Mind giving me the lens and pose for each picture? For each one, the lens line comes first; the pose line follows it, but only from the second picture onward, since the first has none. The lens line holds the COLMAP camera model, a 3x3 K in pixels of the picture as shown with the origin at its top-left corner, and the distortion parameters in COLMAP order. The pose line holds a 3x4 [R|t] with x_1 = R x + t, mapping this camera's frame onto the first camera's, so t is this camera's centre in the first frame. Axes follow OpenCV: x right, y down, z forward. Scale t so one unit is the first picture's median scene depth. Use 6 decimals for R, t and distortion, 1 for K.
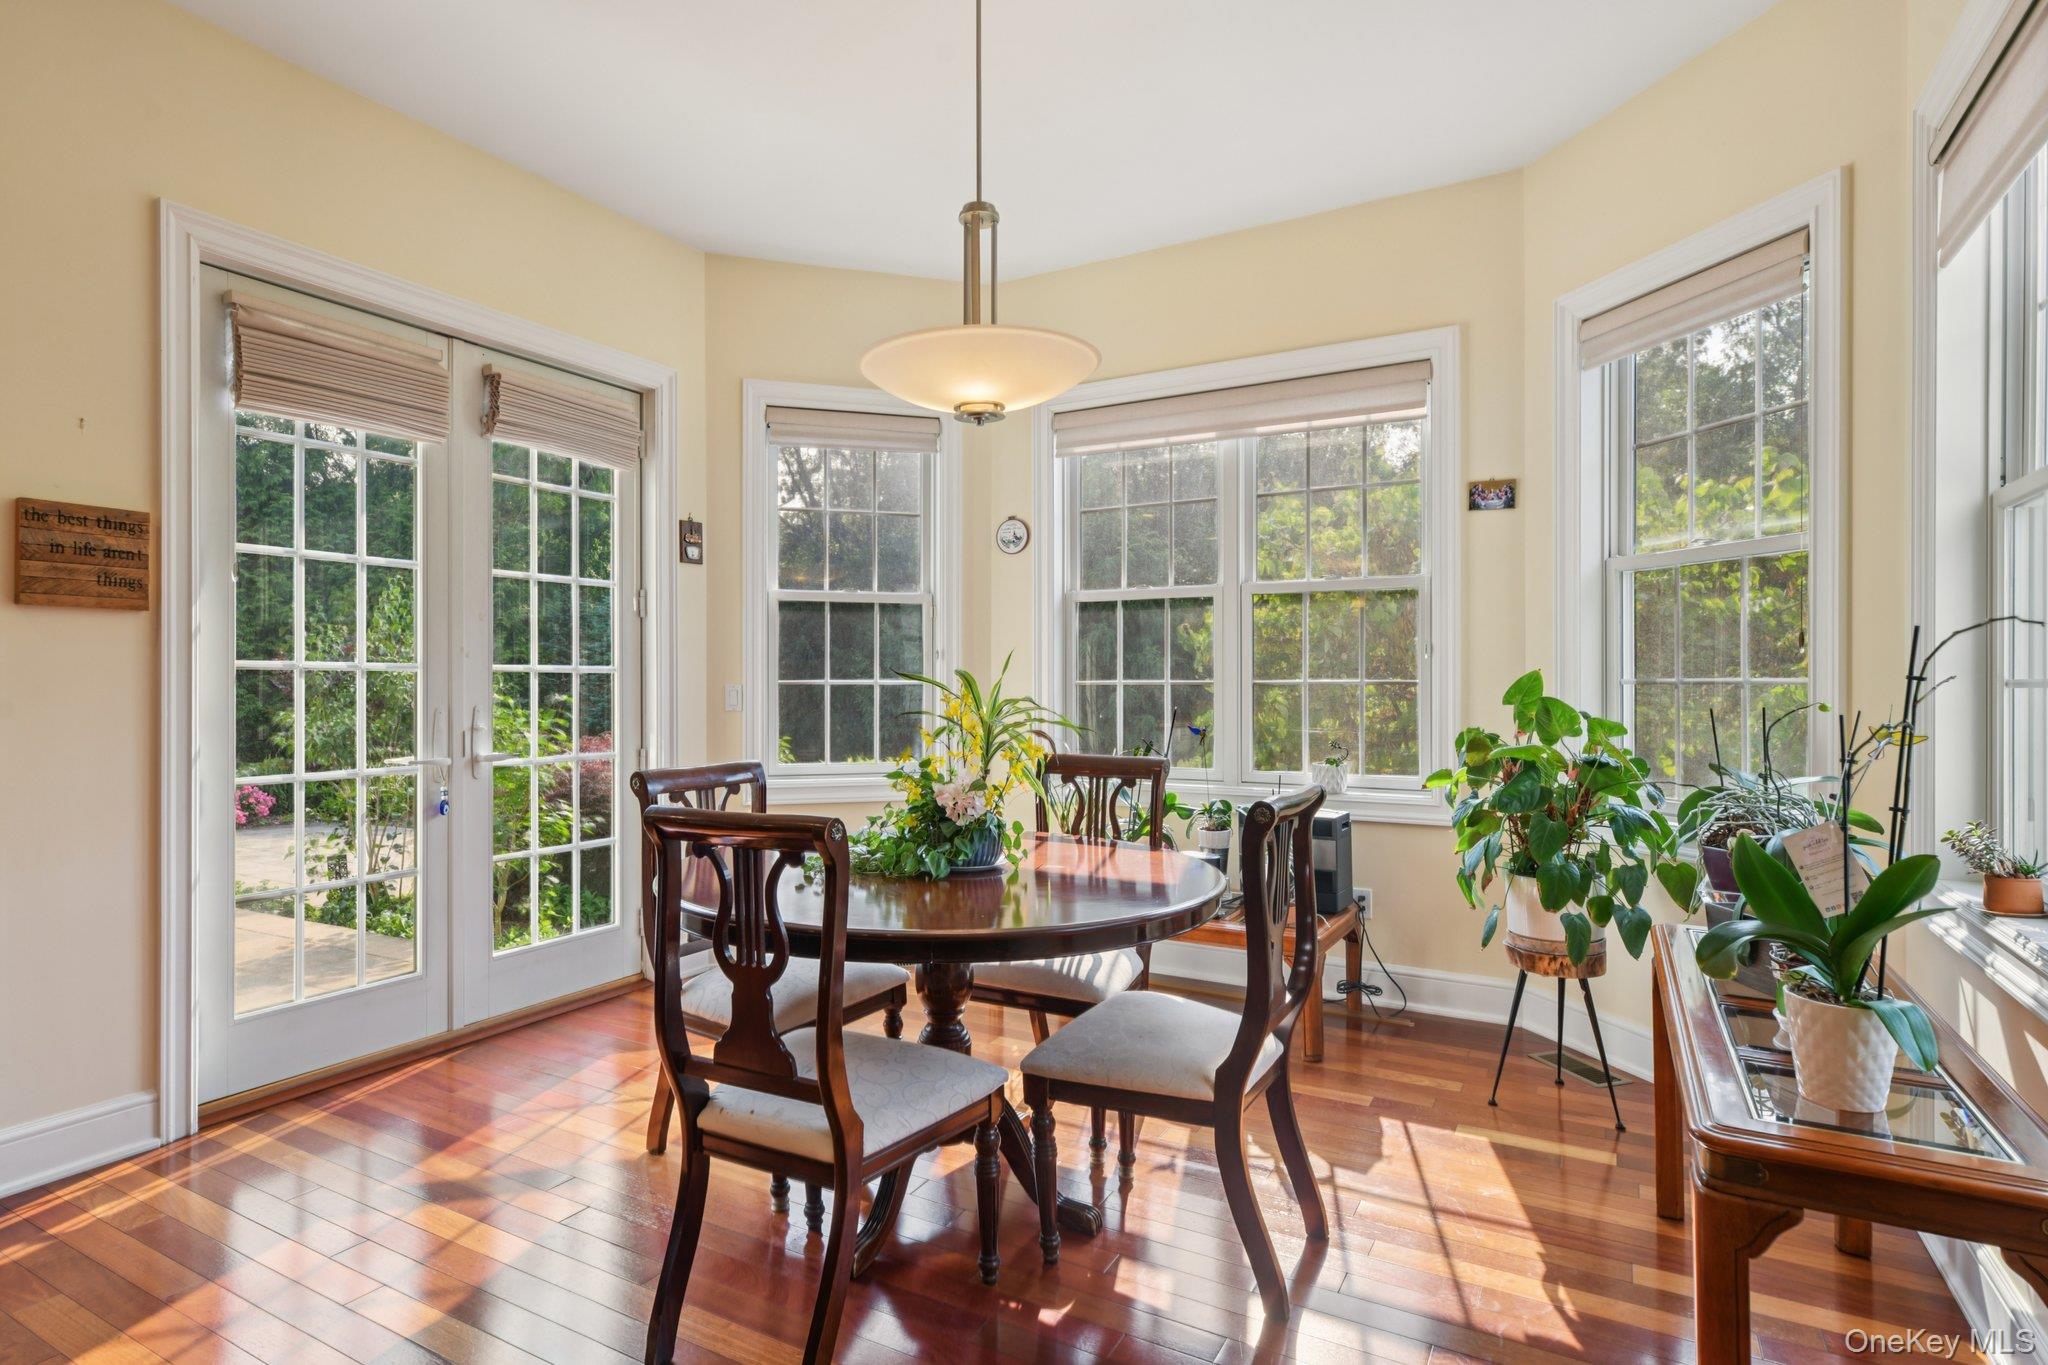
lens RADIAL K [[1054.7, 0, 1015.2], [0, 1054.7, 684.1], [0, 0, 1]] dist [0.011064, -0.002650]
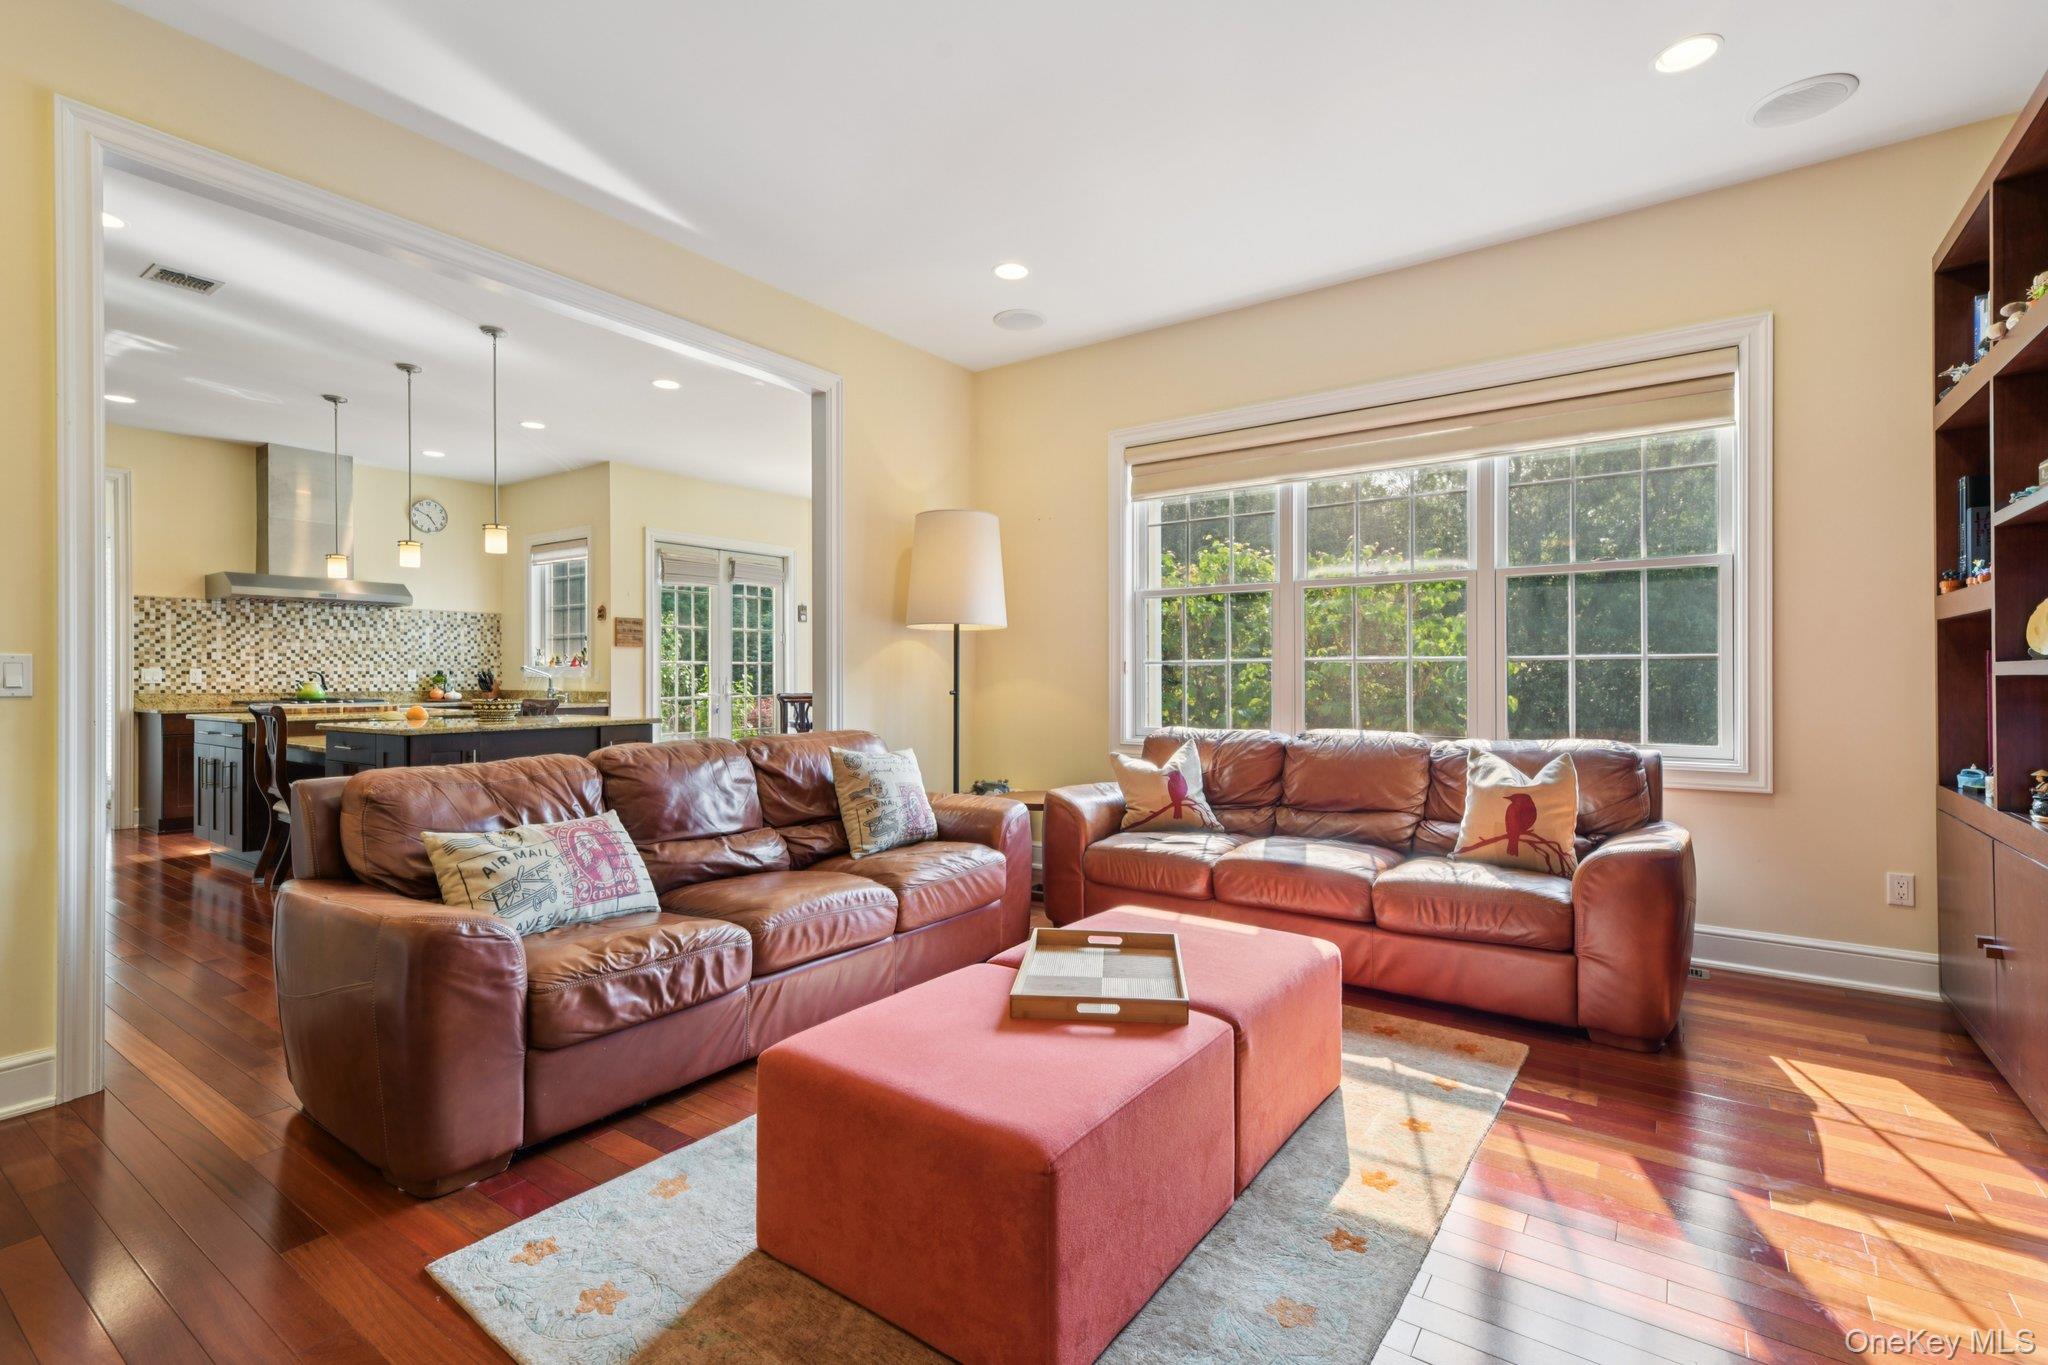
lens RADIAL K [[926.1, 0, 1017.6], [0, 926.1, 671.6], [0, 0, 1]] dist [0.020348, -0.000490]
pose [[0.993916, -0.003679, -0.110077, 0.637040], [0.003141, 0.999982, -0.005068, 0.026486], [0.110094, 0.004691, 0.993910, -1.637039]]
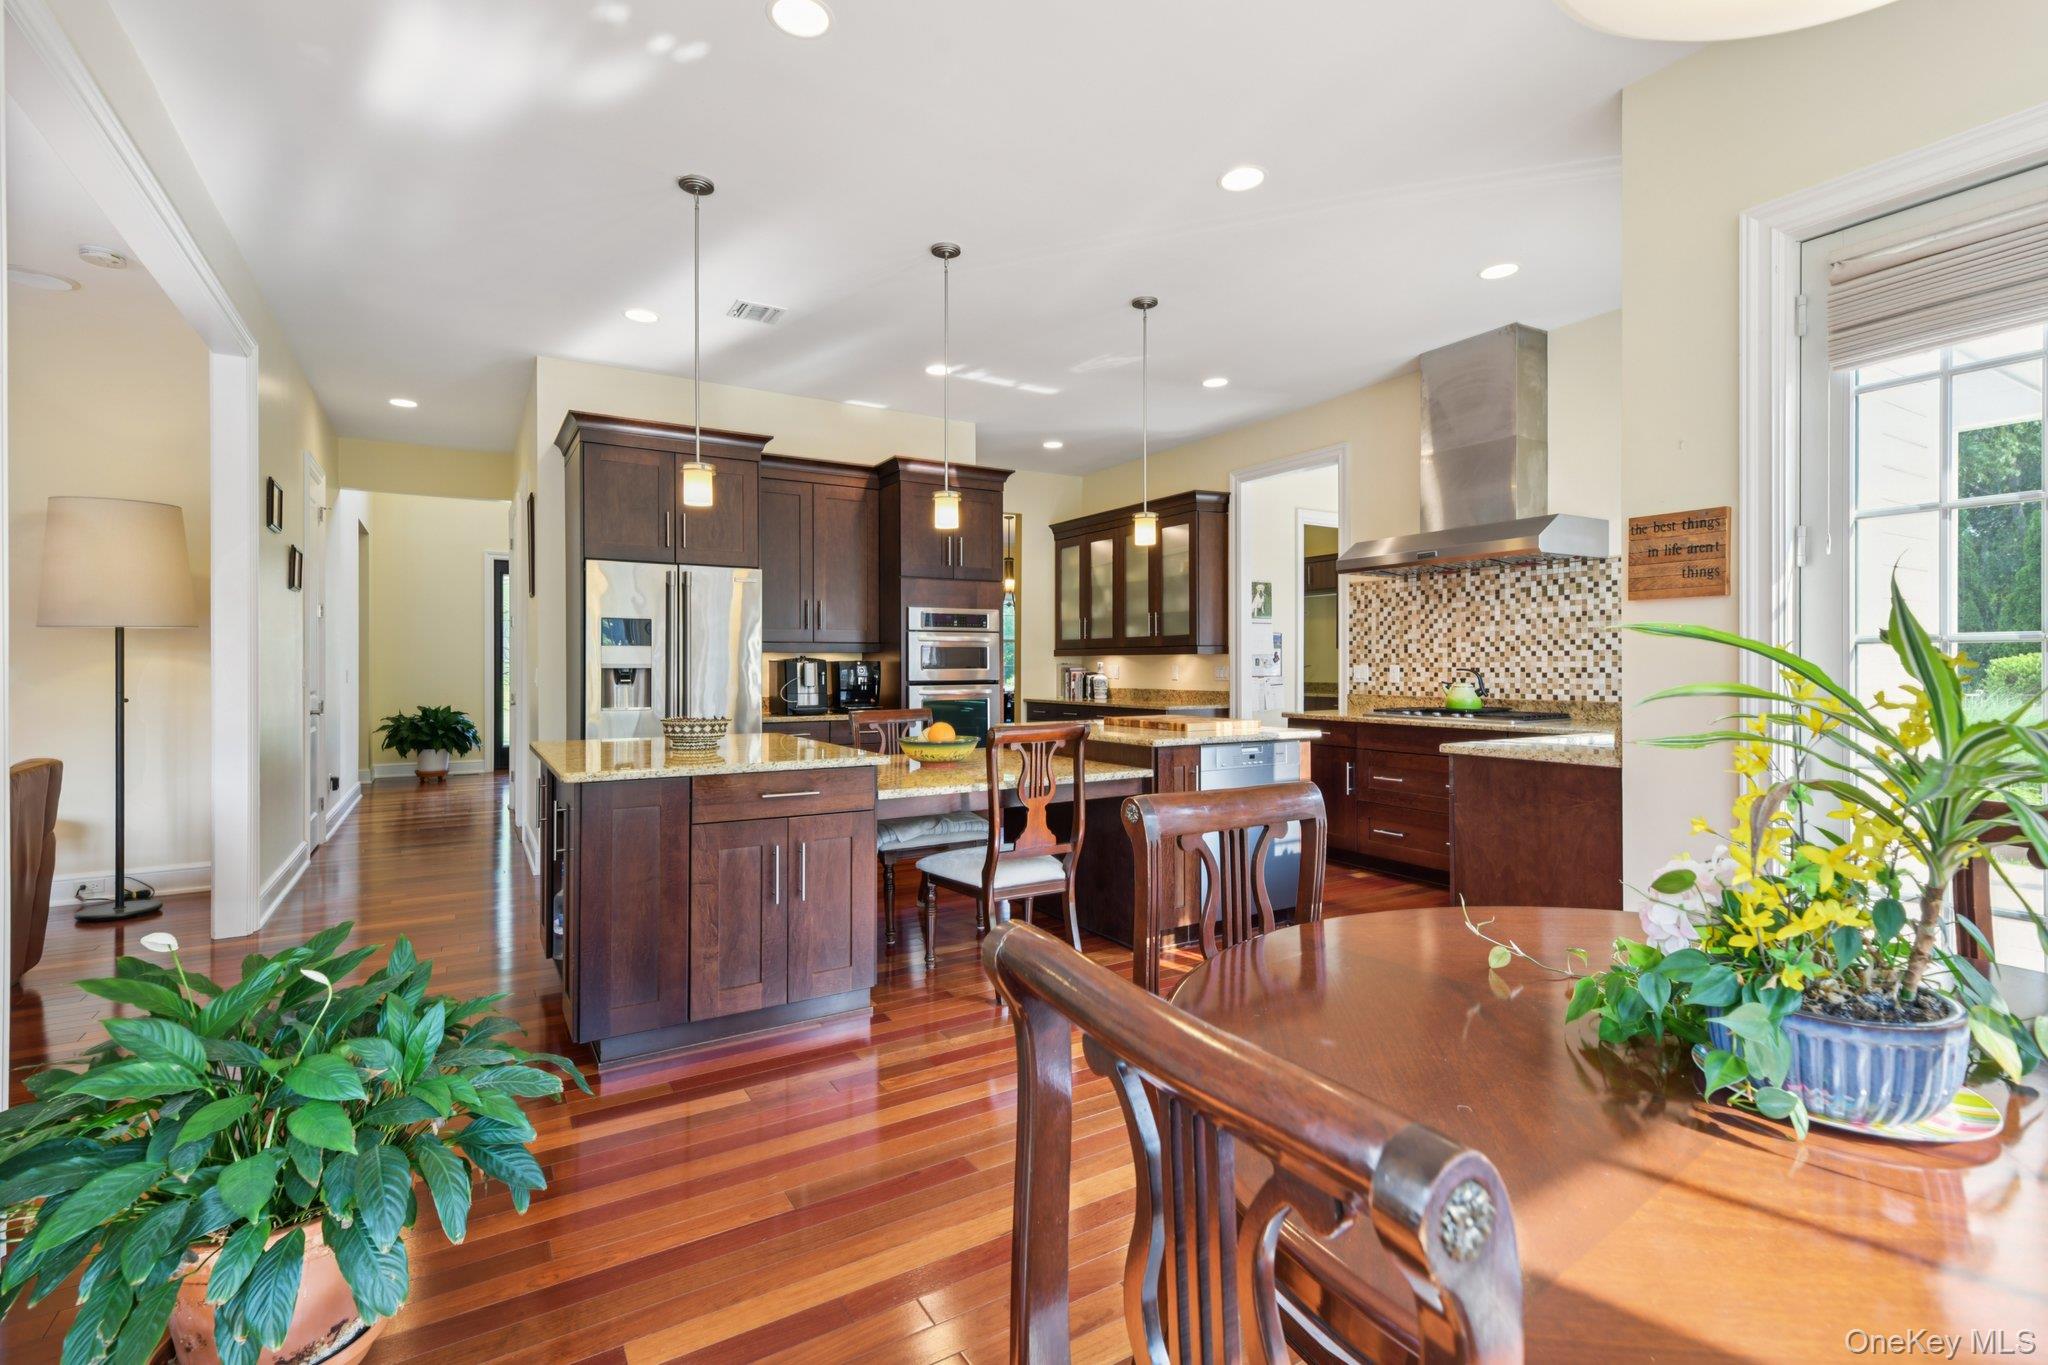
lens RADIAL K [[926.1, 0, 1035.4], [0, 926.1, 667.0], [0, 0, 1]] dist [0.020348, -0.000490]
pose [[-0.481808, 0.001098, -0.876276, 0.334953], [0.002985, 0.999995, -0.000388, 0.003551], [0.876271, -0.002803, -0.481810, 0.733966]]
